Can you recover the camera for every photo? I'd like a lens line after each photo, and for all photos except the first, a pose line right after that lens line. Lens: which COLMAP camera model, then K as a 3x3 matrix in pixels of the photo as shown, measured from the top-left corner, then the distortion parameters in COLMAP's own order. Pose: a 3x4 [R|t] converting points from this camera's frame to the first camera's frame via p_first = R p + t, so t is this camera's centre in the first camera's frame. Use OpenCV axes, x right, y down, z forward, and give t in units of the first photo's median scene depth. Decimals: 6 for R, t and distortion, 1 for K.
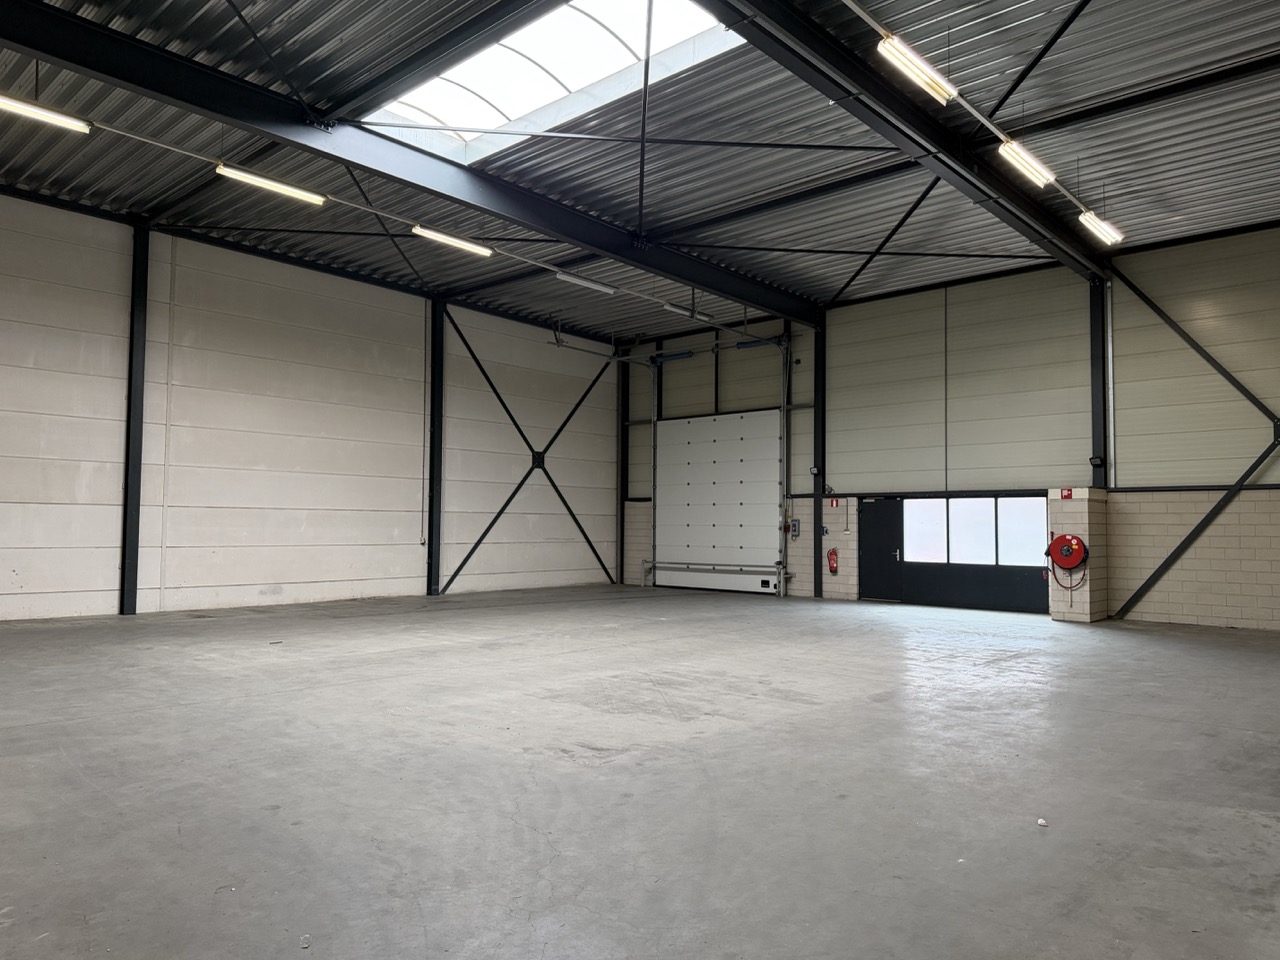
lens RADIAL K [[896.7, 0, 640.1], [0, 896.7, 476.9], [0, 0, 1]] dist [0.055799, -0.062788]
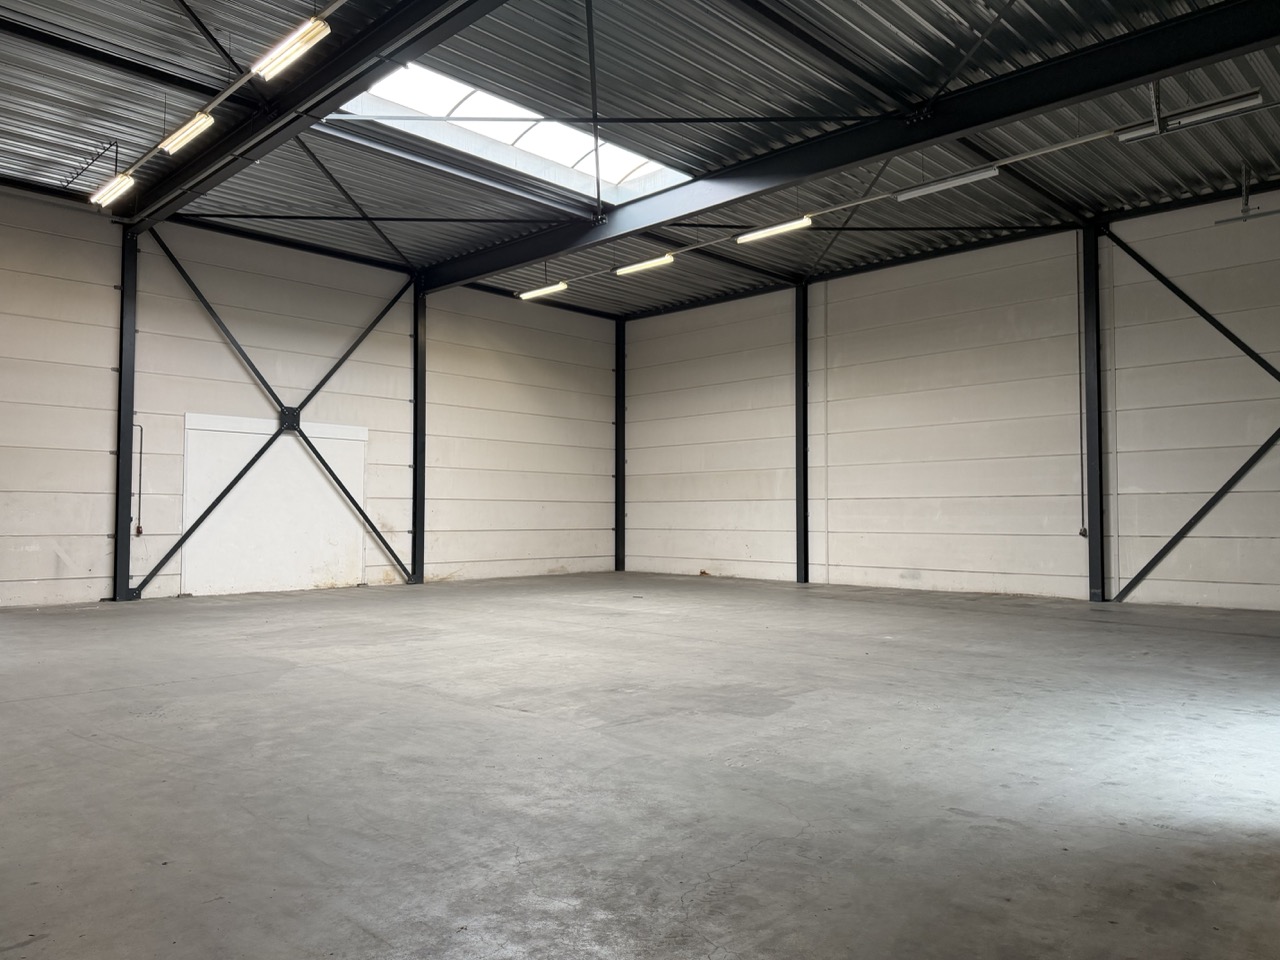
lens RADIAL K [[896.7, 0, 639.4], [0, 896.7, 476.9], [0, 0, 1]] dist [0.055799, -0.062788]
pose [[-0.043958, -0.055492, -0.997491, 0.668029], [0.053969, 0.996866, -0.057836, 0.054999], [0.997575, -0.056376, -0.040825, 0.737634]]
